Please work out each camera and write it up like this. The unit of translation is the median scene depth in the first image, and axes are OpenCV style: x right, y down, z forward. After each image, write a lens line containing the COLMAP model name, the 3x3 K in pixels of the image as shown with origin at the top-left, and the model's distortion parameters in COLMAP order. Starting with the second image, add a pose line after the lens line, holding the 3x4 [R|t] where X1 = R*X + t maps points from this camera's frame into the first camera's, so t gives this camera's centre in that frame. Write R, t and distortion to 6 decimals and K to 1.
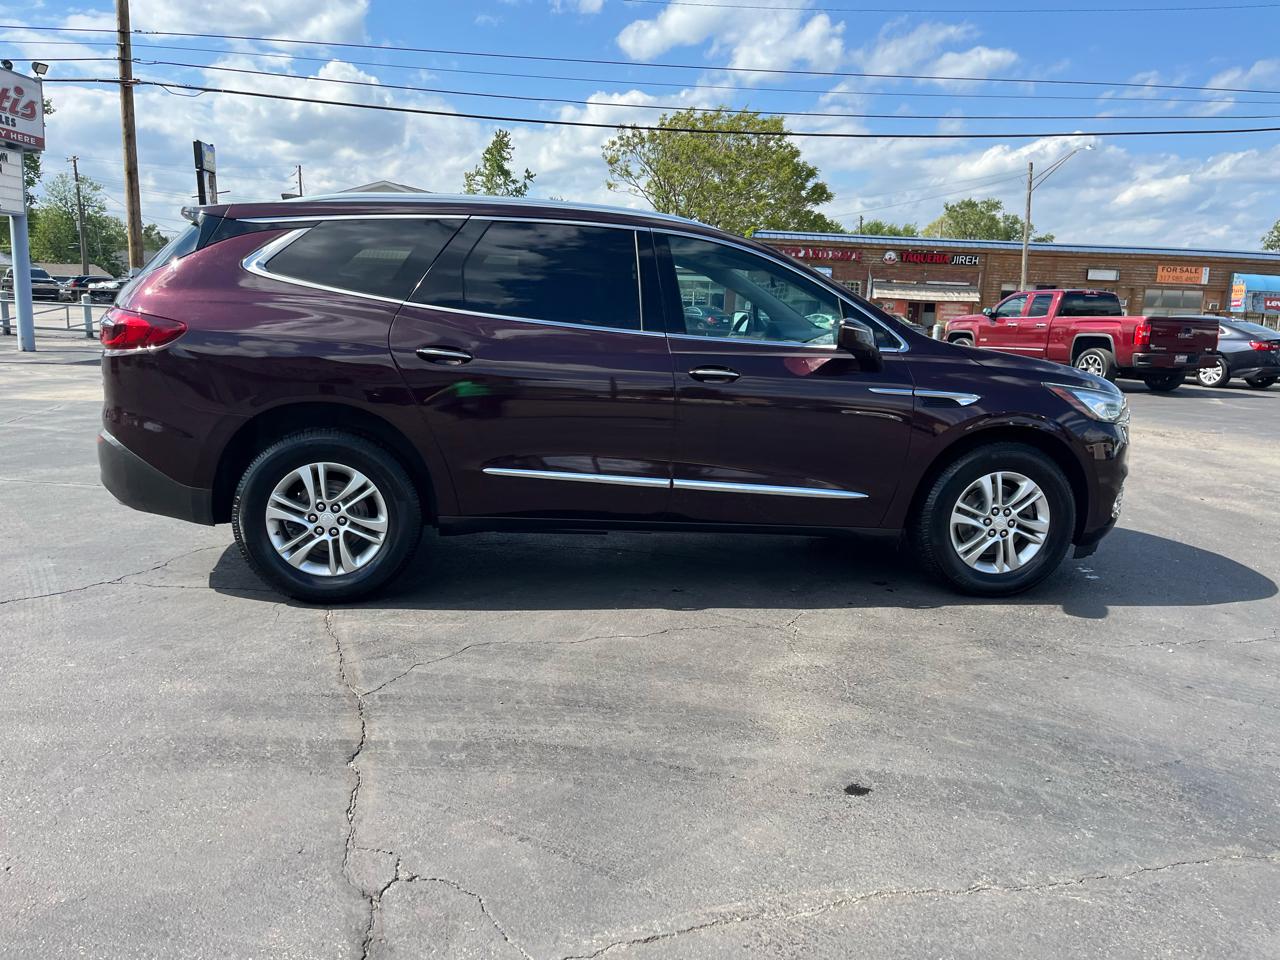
lens RADIAL K [[972.2, 0, 662.8], [0, 972.2, 486.2], [0, 0, 1]] dist [0.074281, -0.102125]
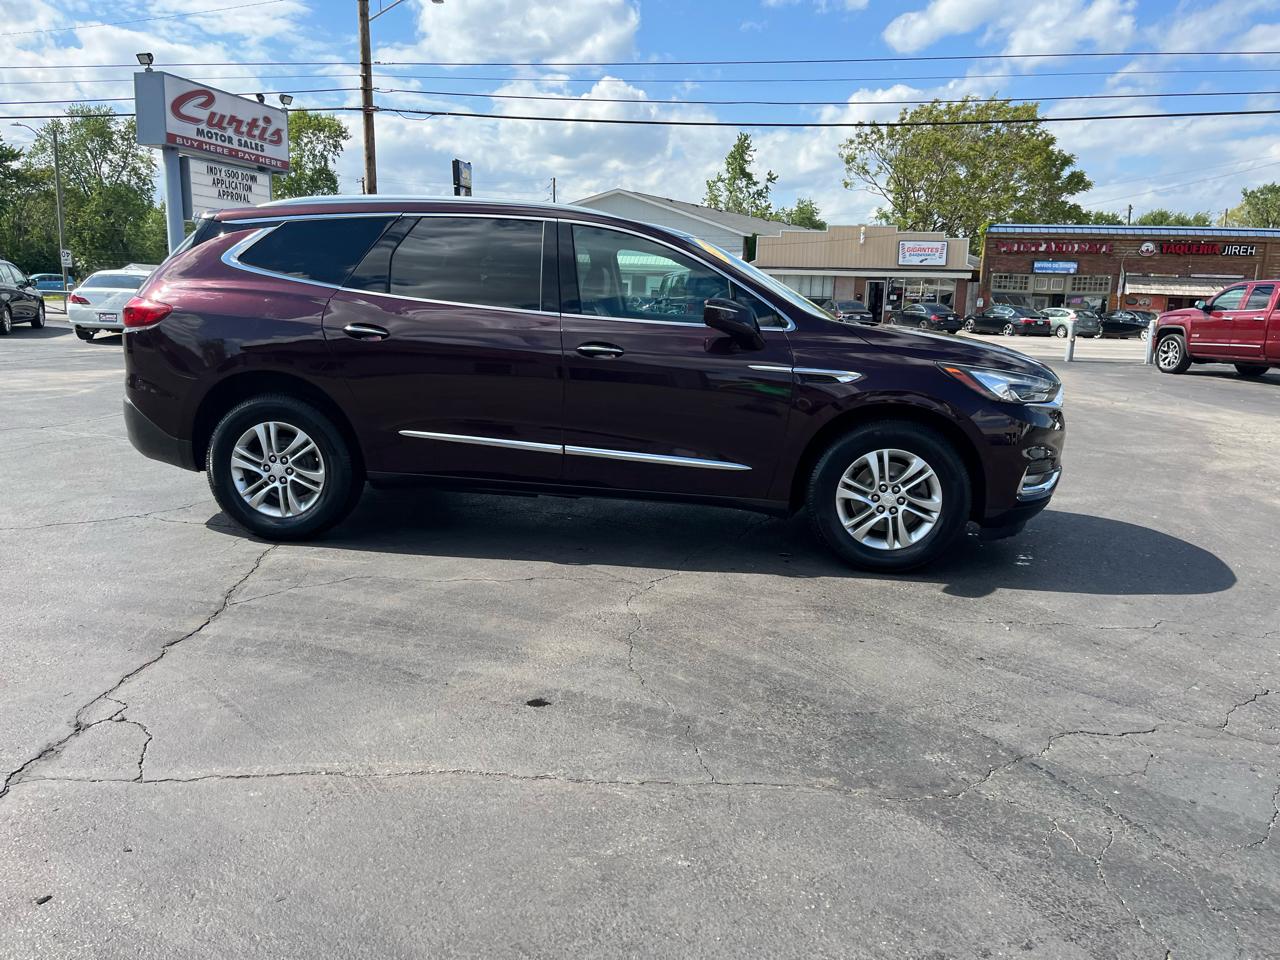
lens RADIAL K [[973.7, 0, 662.2], [0, 973.7, 484.2], [0, 0, 1]] dist [0.074512, -0.089074]
pose [[0.967746, 0.037193, -0.249168, 0.367492], [-0.038268, 0.999267, 0.000532, 0.029630], [0.249005, 0.009021, 0.968460, -0.042619]]
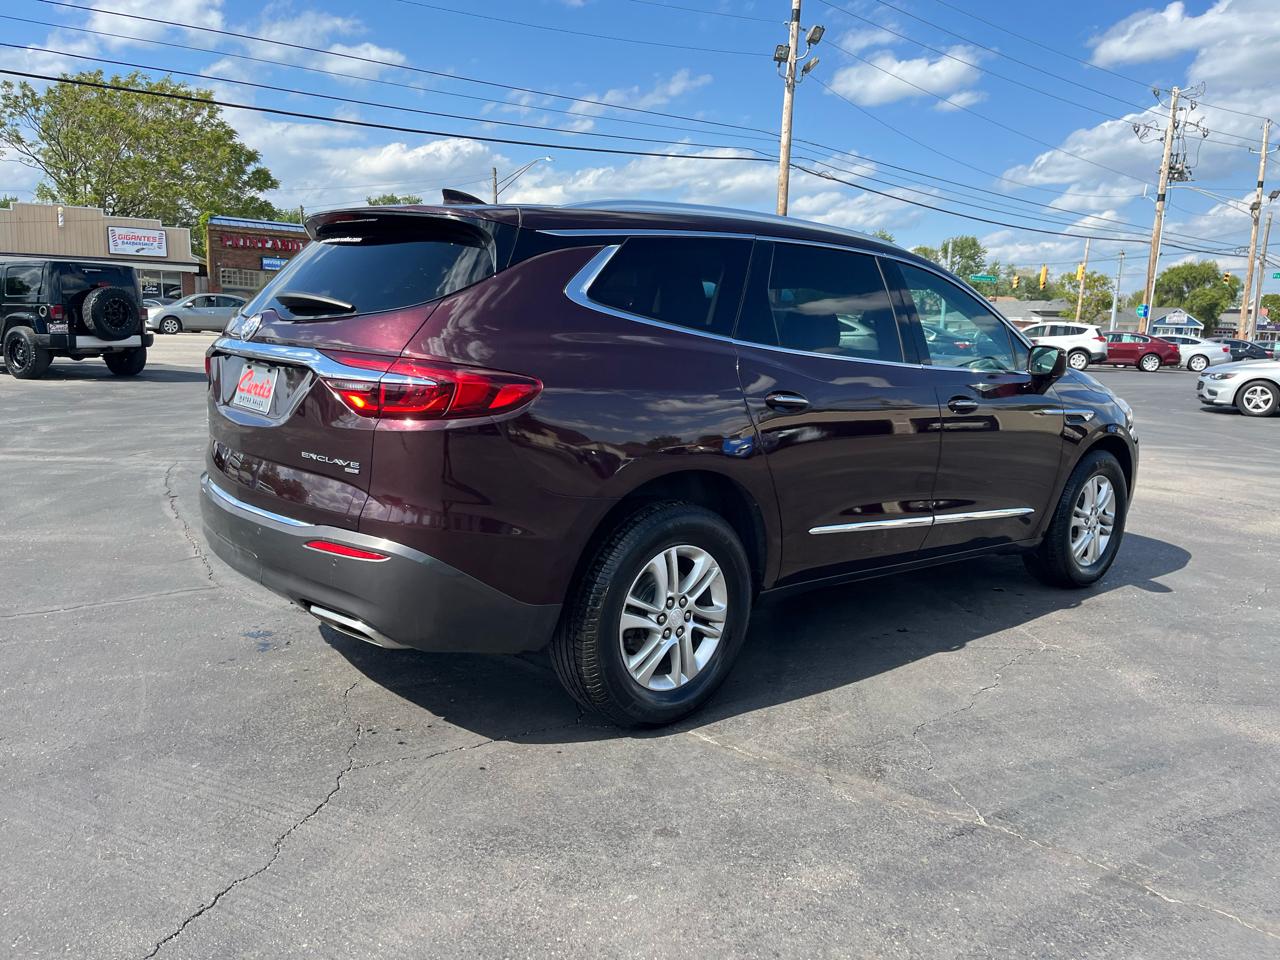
lens RADIAL K [[969.6, 0, 664.3], [0, 969.6, 472.9], [0, 0, 1]] dist [0.066530, -0.088765]
pose [[0.839737, -0.089684, 0.535536, -0.673100], [0.092827, 0.995458, 0.021149, -0.087747], [-0.535000, 0.031953, 0.844247, 0.305162]]
